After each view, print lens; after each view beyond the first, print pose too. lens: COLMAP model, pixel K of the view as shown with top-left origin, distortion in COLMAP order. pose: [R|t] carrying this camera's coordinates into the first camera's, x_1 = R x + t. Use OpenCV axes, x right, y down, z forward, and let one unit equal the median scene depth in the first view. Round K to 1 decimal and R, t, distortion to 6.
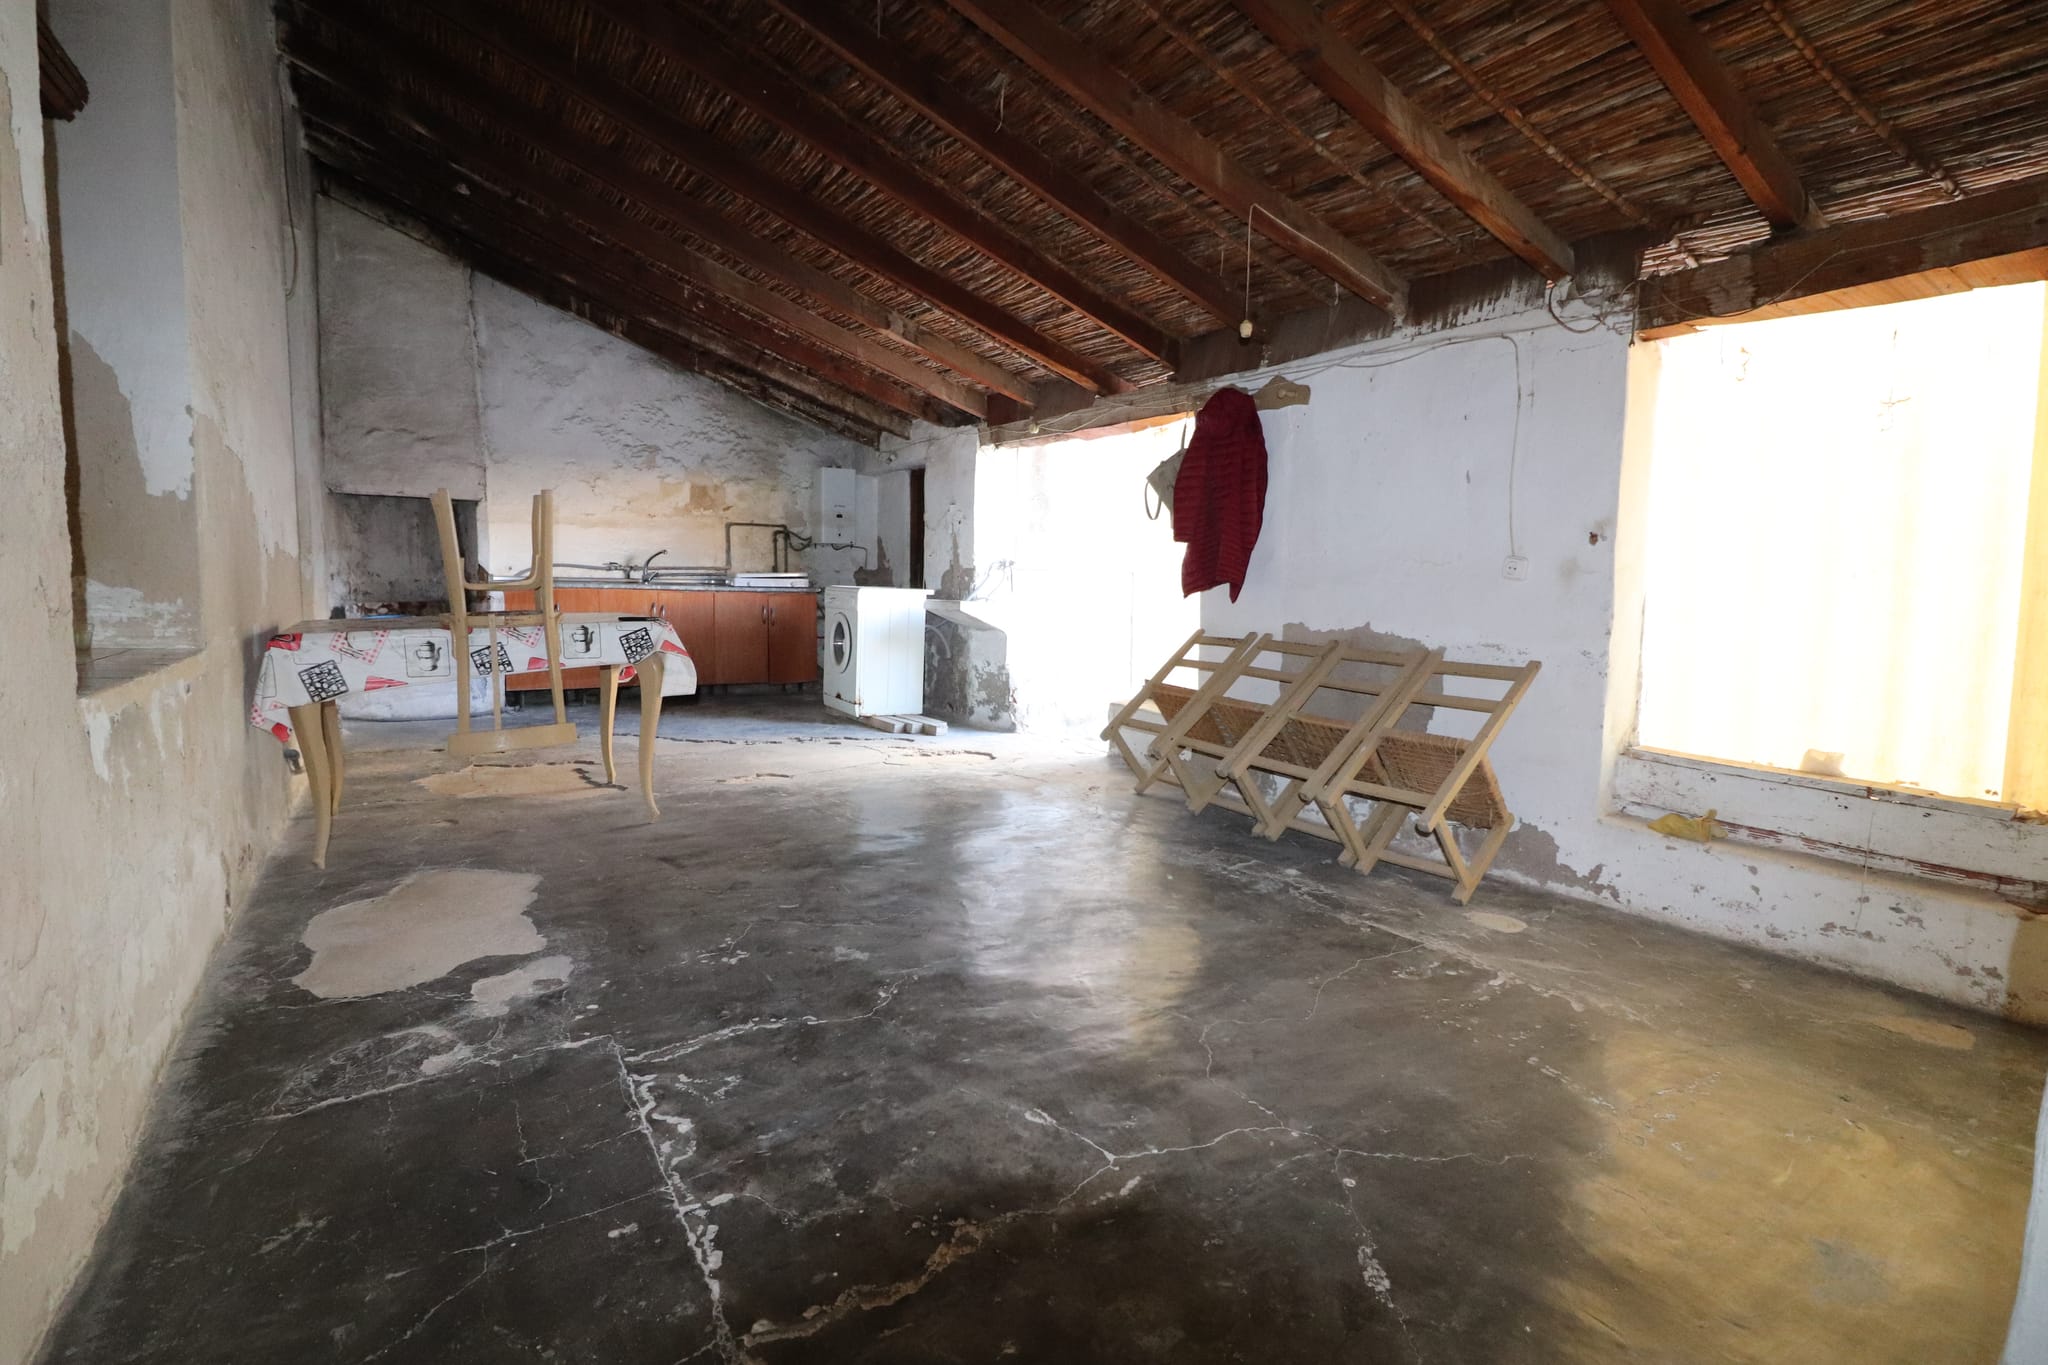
lens RADIAL K [[958.5, 0, 1016.5], [0, 958.5, 664.8], [0, 0, 1]] dist [0.000432, -0.013316]
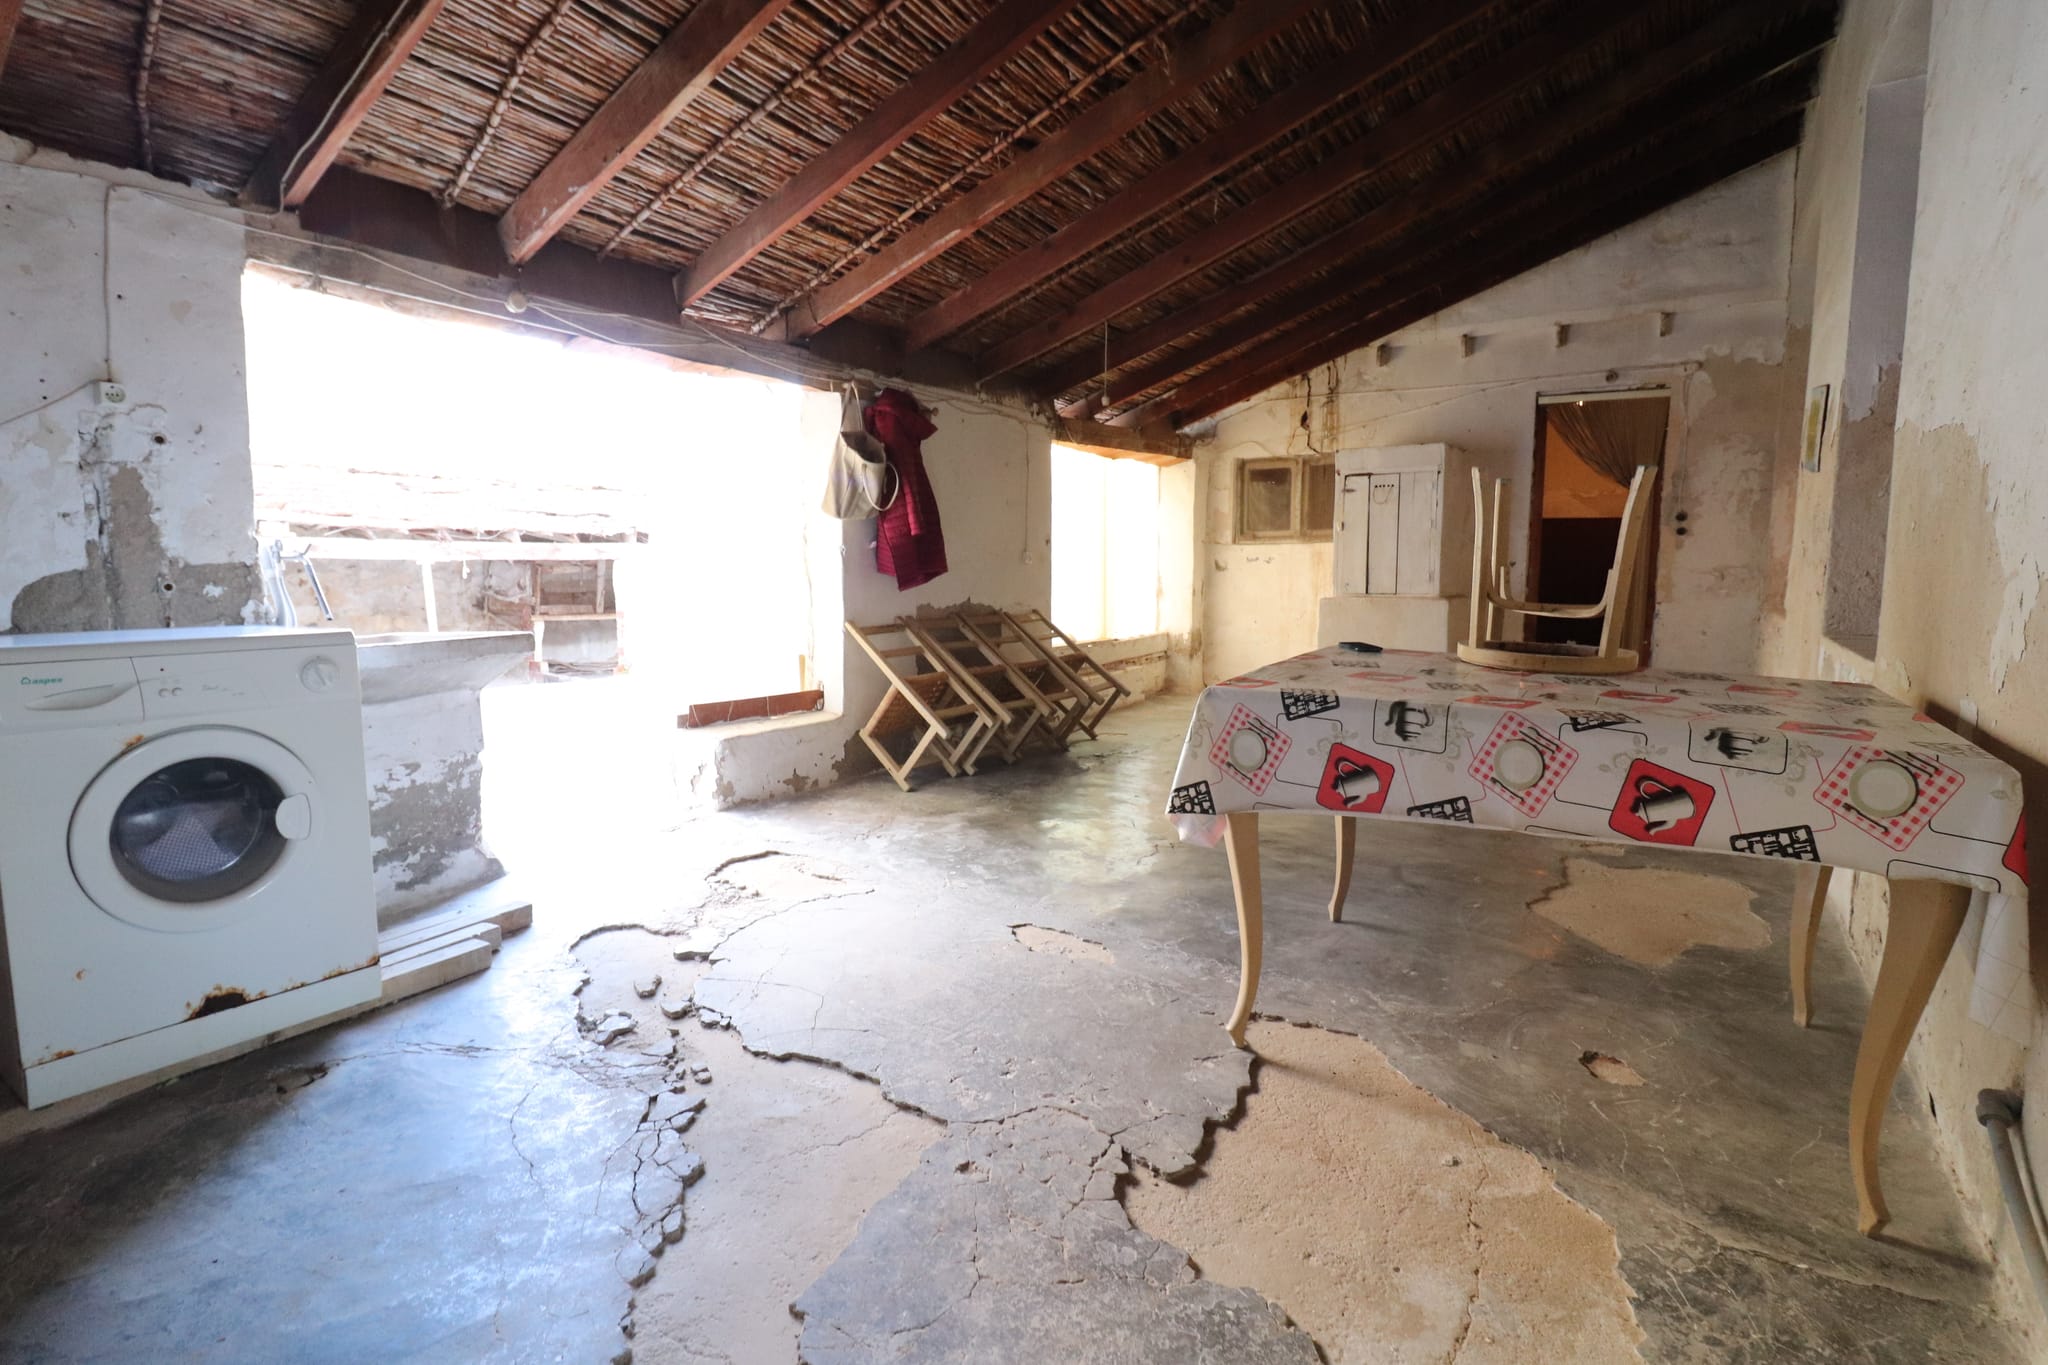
lens RADIAL K [[958.5, 0, 1016.5], [0, 958.5, 664.8], [0, 0, 1]] dist [0.000432, -0.013316]
pose [[-0.423930, -0.112747, 0.898650, -0.842462], [0.081064, 0.983515, 0.161636, -0.151561], [-0.902060, 0.141371, -0.407802, 1.375061]]
